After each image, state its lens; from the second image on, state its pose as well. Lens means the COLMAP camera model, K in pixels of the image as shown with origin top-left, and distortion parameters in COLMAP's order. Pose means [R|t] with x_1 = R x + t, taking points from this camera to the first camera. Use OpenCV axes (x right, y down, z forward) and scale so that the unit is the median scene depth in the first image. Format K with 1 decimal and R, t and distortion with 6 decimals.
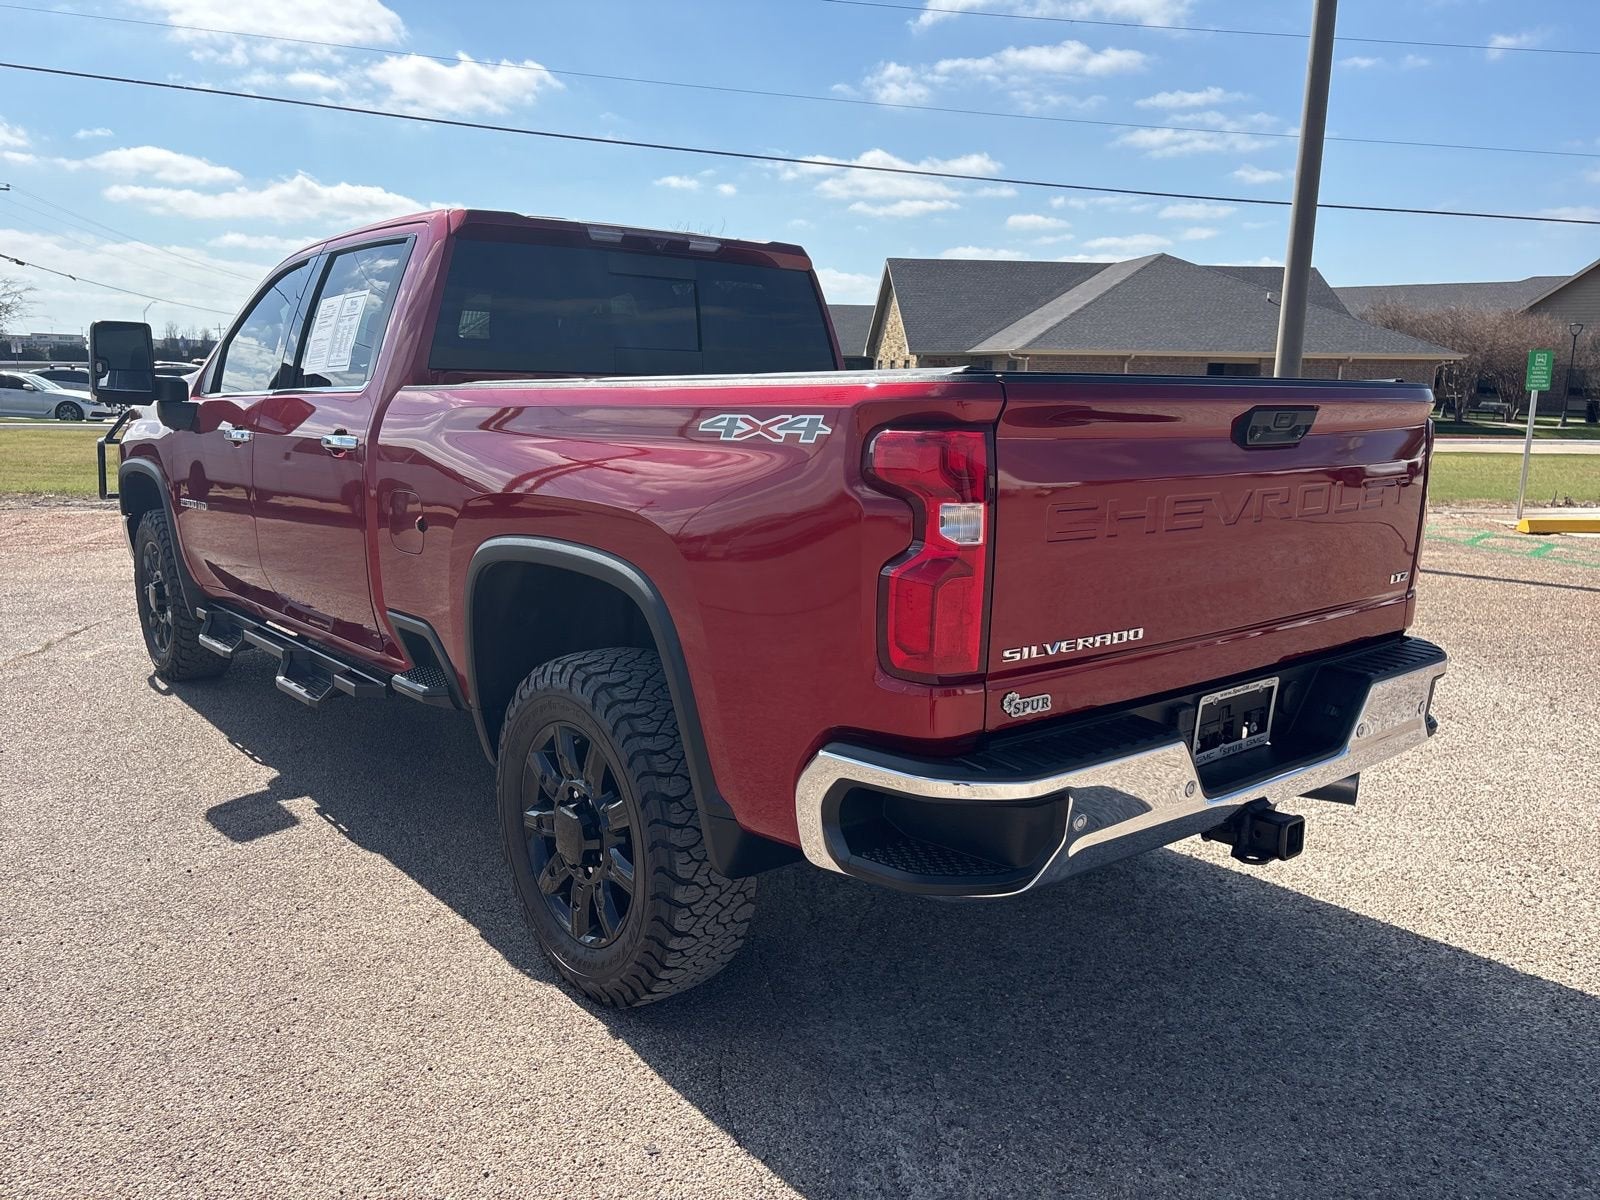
lens RADIAL K [[1212.7, 0, 790.0], [0, 1212.7, 610.4], [0, 0, 1]] dist [0.058970, -0.065018]
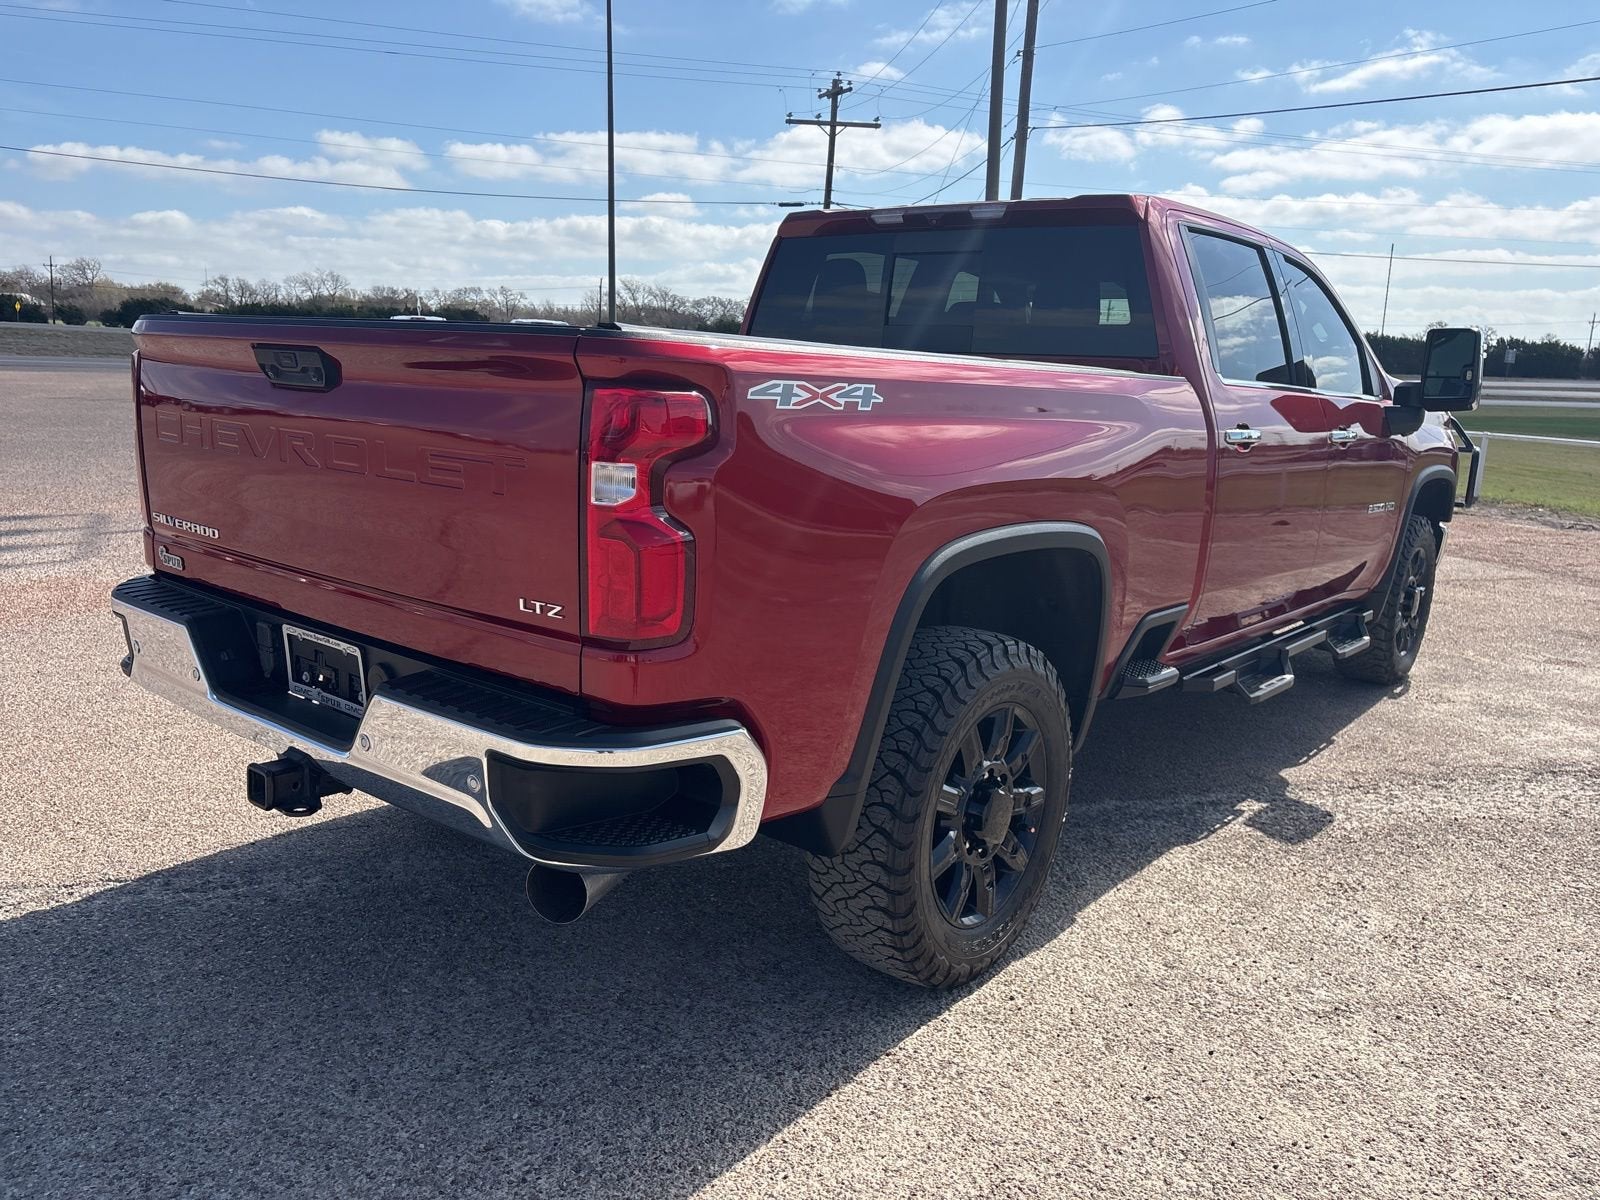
lens RADIAL K [[1212.7, 0, 795.2], [0, 1212.7, 610.8], [0, 0, 1]] dist [0.058970, -0.065018]
pose [[0.185473, 0.190793, -0.963949, 0.643676], [-0.211442, 0.965740, 0.150464, -0.085871], [0.959631, 0.175912, 0.219460, 0.536758]]
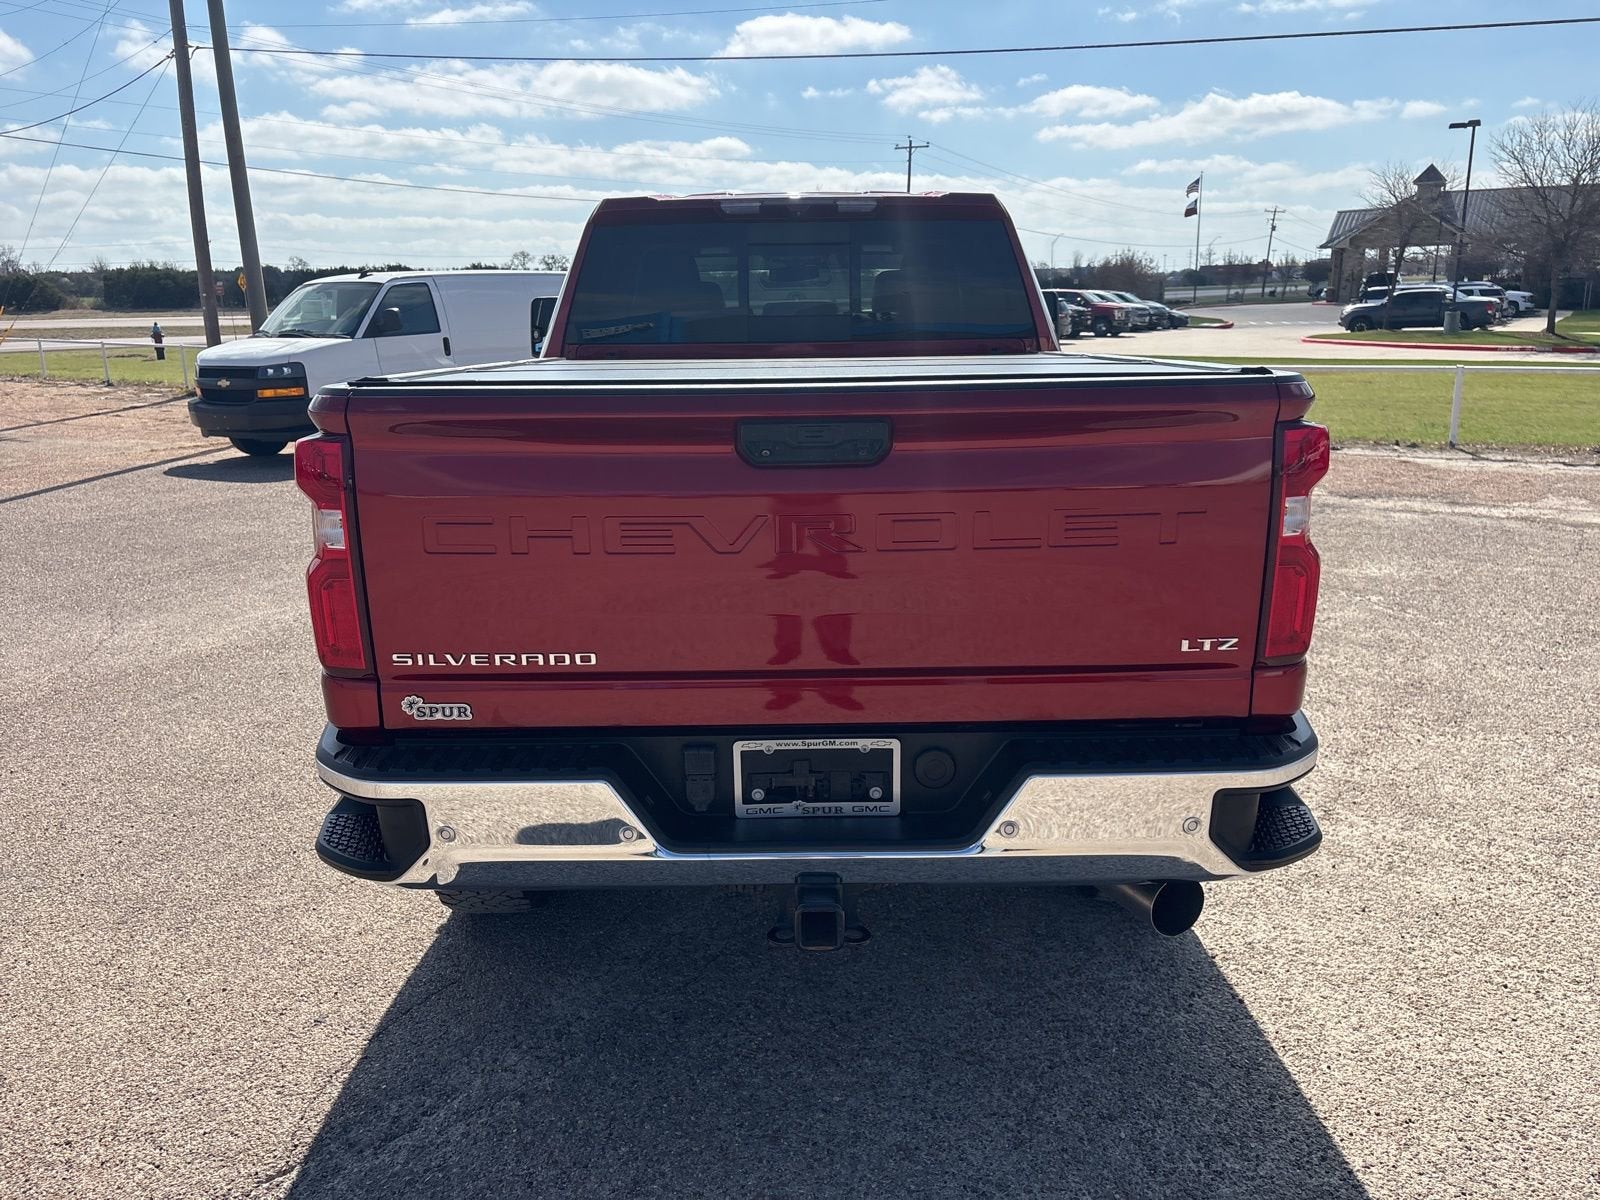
lens RADIAL K [[1212.7, 0, 812.2], [0, 1212.7, 612.7], [0, 0, 1]] dist [0.058970, -0.065018]
pose [[0.771592, 0.130736, -0.622538, 0.413703], [-0.089285, 0.991222, 0.097500, -0.050916], [0.629821, -0.019647, 0.776492, 0.159765]]
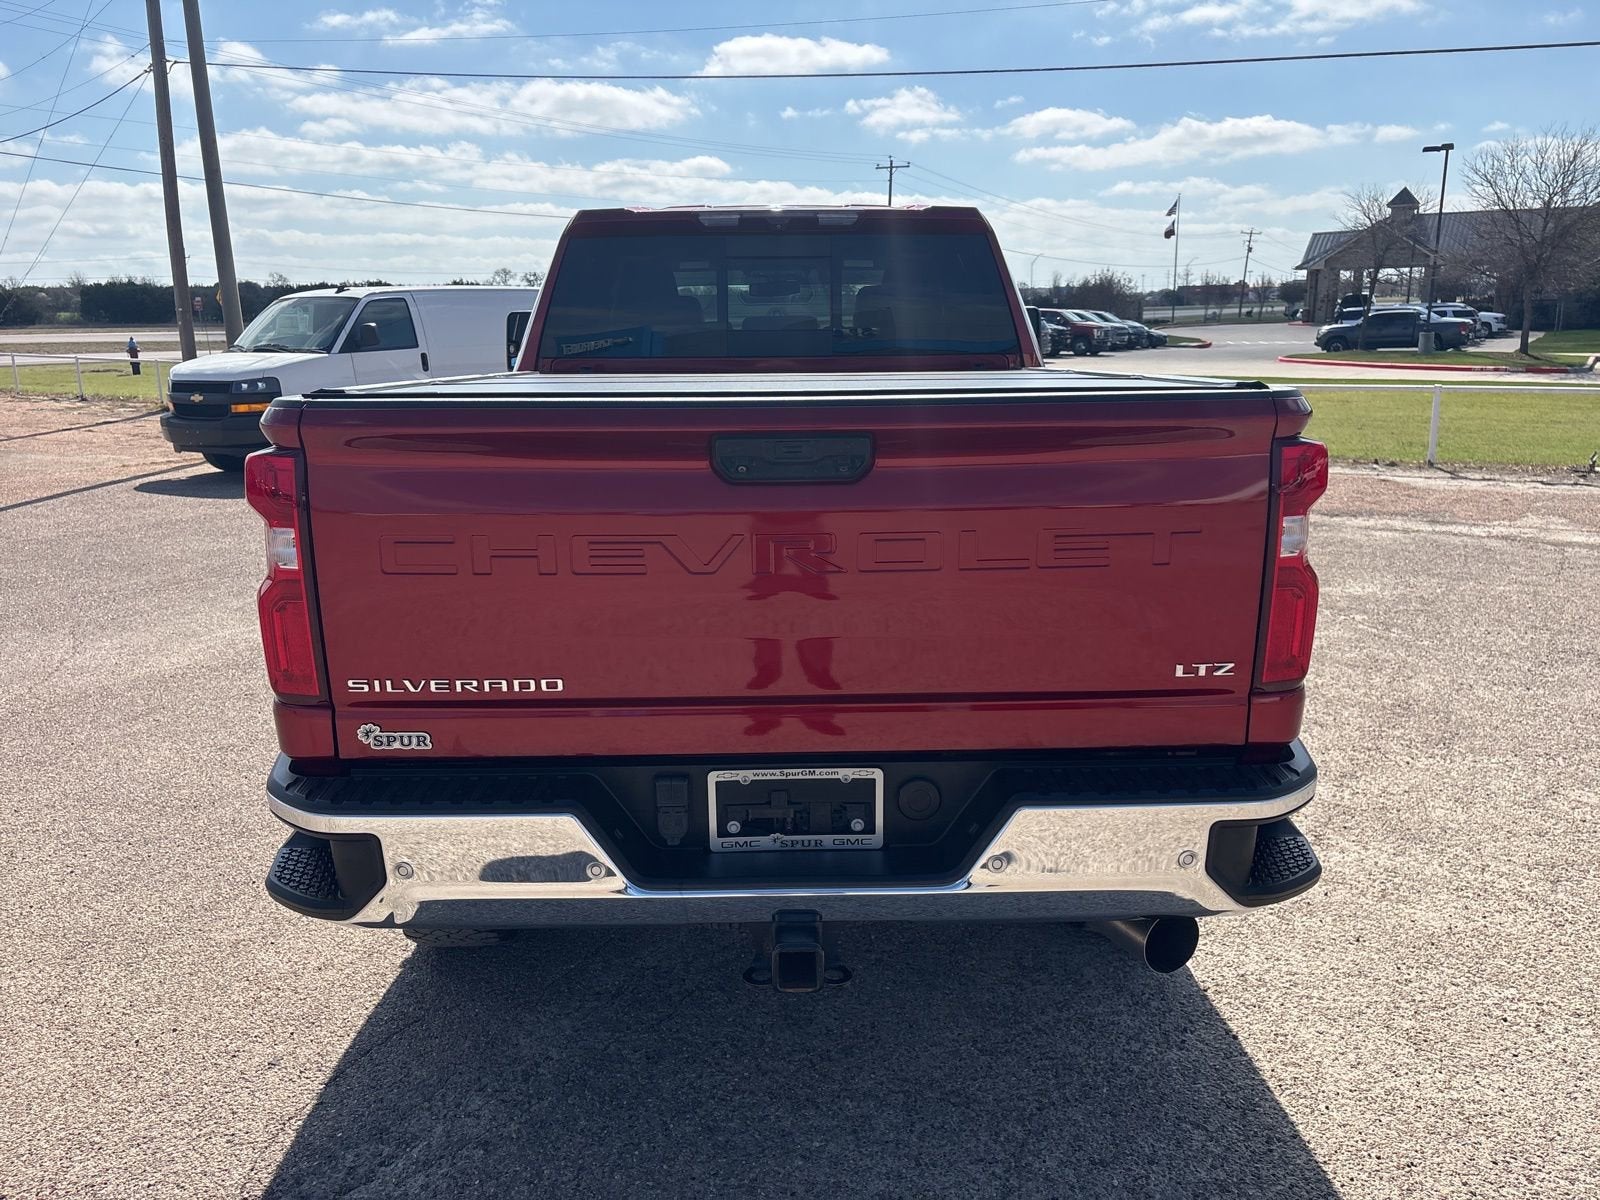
lens RADIAL K [[1212.7, 0, 812.9], [0, 1212.7, 610.5], [0, 0, 1]] dist [0.058970, -0.065018]
pose [[0.782313, 0.121107, -0.610998, 0.402683], [-0.091007, 0.992614, 0.080224, -0.051234], [0.616201, -0.007155, 0.787556, 0.173567]]
